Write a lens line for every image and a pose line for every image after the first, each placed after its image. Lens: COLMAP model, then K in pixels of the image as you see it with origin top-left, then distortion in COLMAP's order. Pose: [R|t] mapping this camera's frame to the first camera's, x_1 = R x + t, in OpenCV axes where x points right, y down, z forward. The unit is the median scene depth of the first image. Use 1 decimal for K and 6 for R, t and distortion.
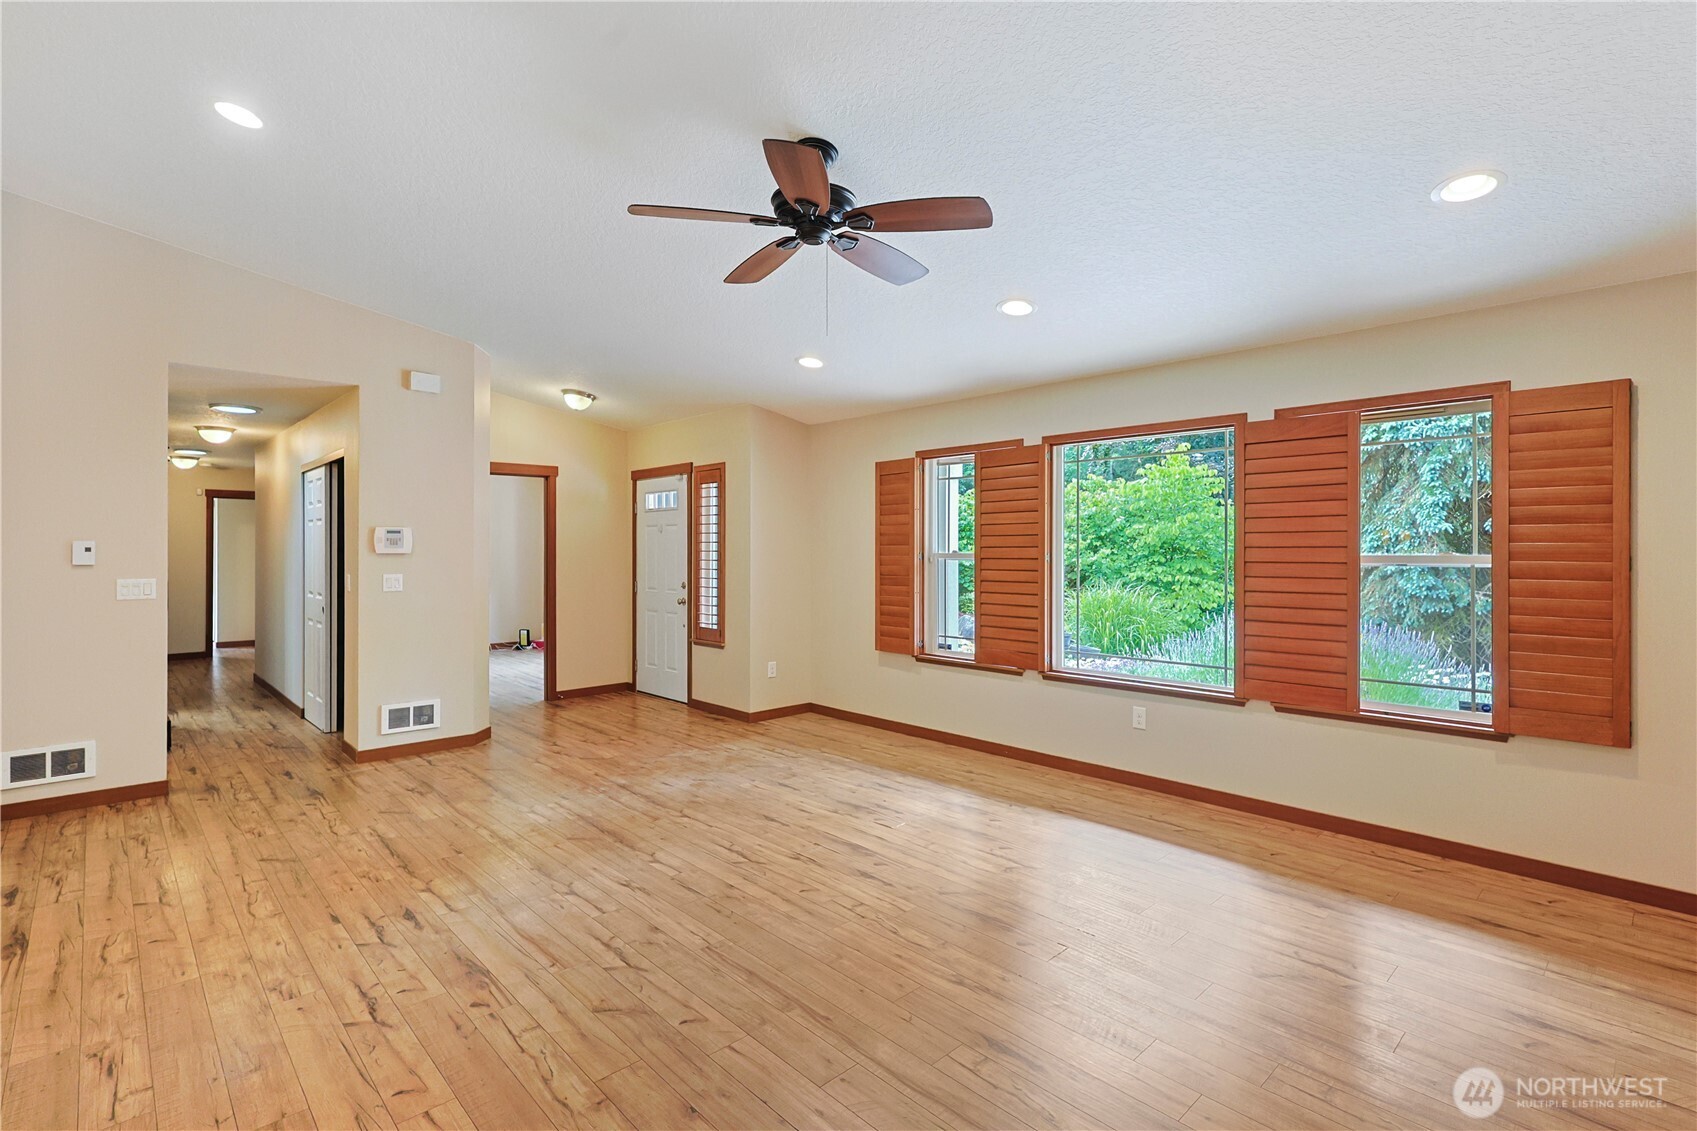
lens RADIAL K [[787.6, 0, 844.9], [0, 787.6, 553.4], [0, 0, 1]] dist [0.000526, 0.000243]
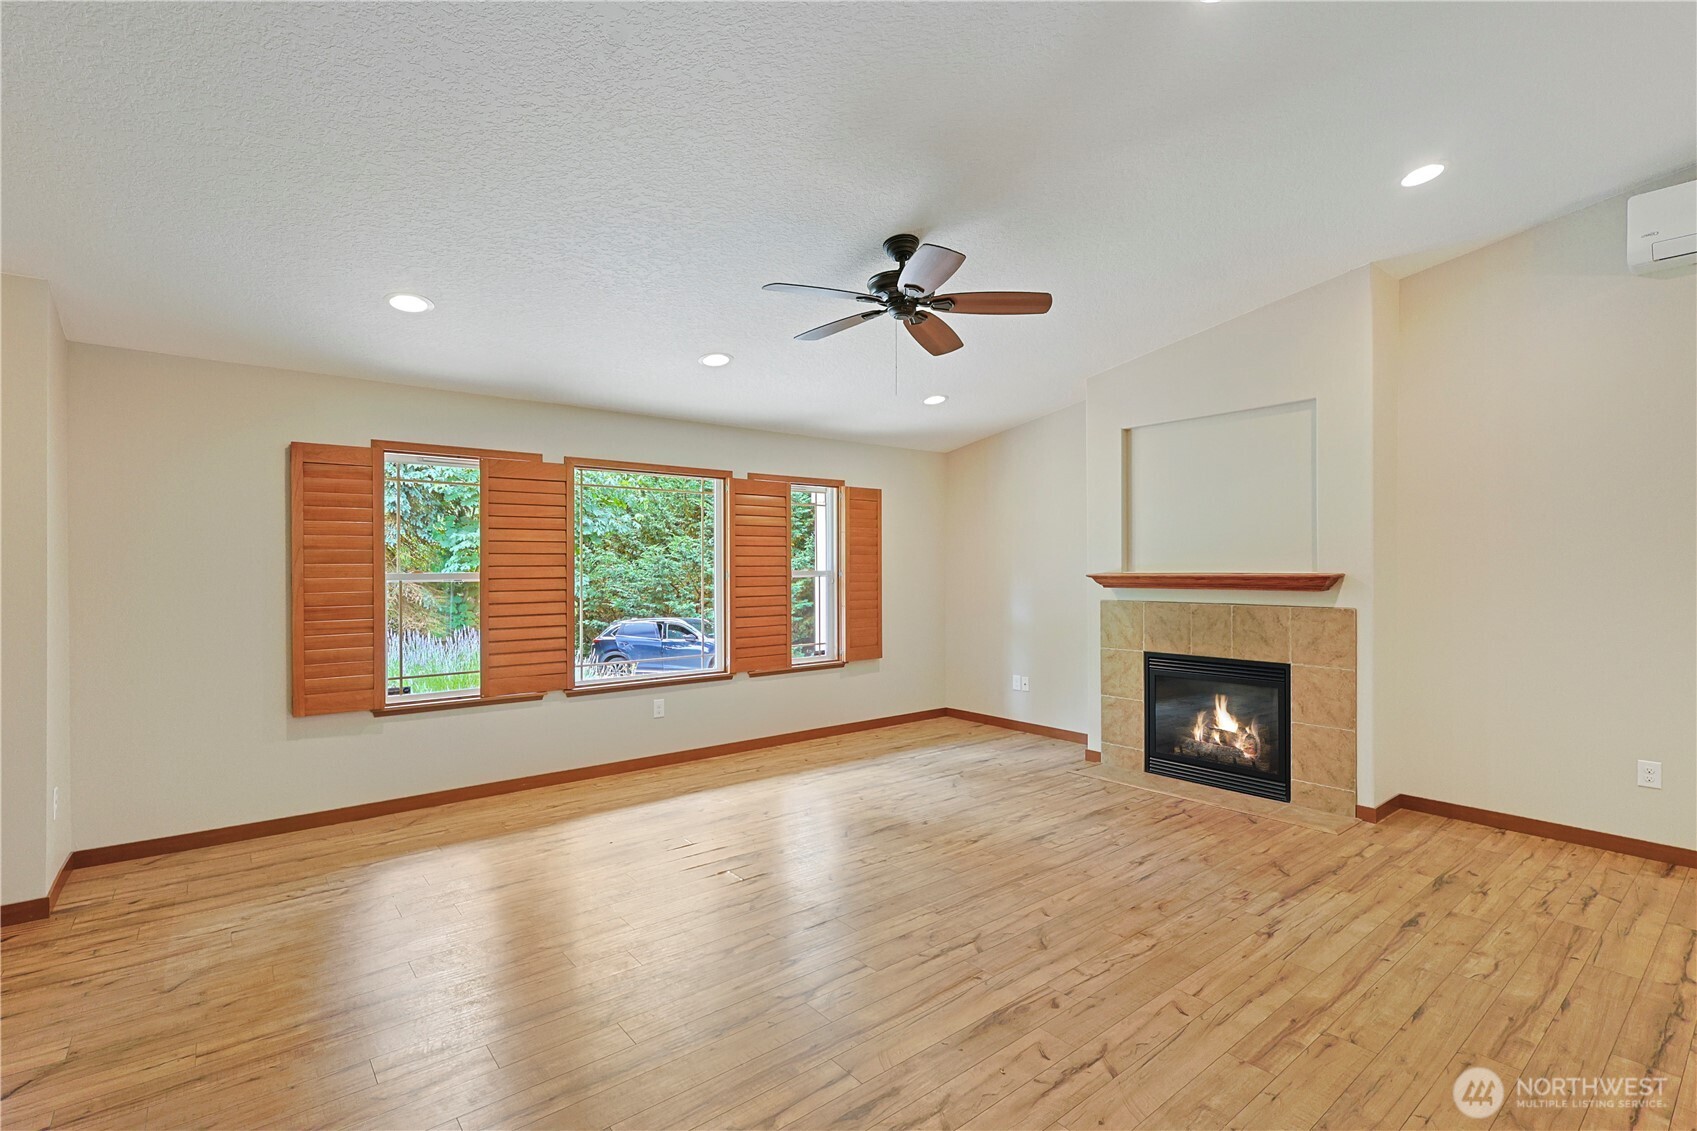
lens RADIAL K [[787.6, 0, 842.4], [0, 787.6, 565.7], [0, 0, 1]] dist [0.000526, 0.000243]
pose [[0.079887, 0.001829, 0.996802, -0.929678], [0.007448, 0.999969, -0.002432, -0.004232], [-0.996776, 0.007618, 0.079871, 0.725215]]
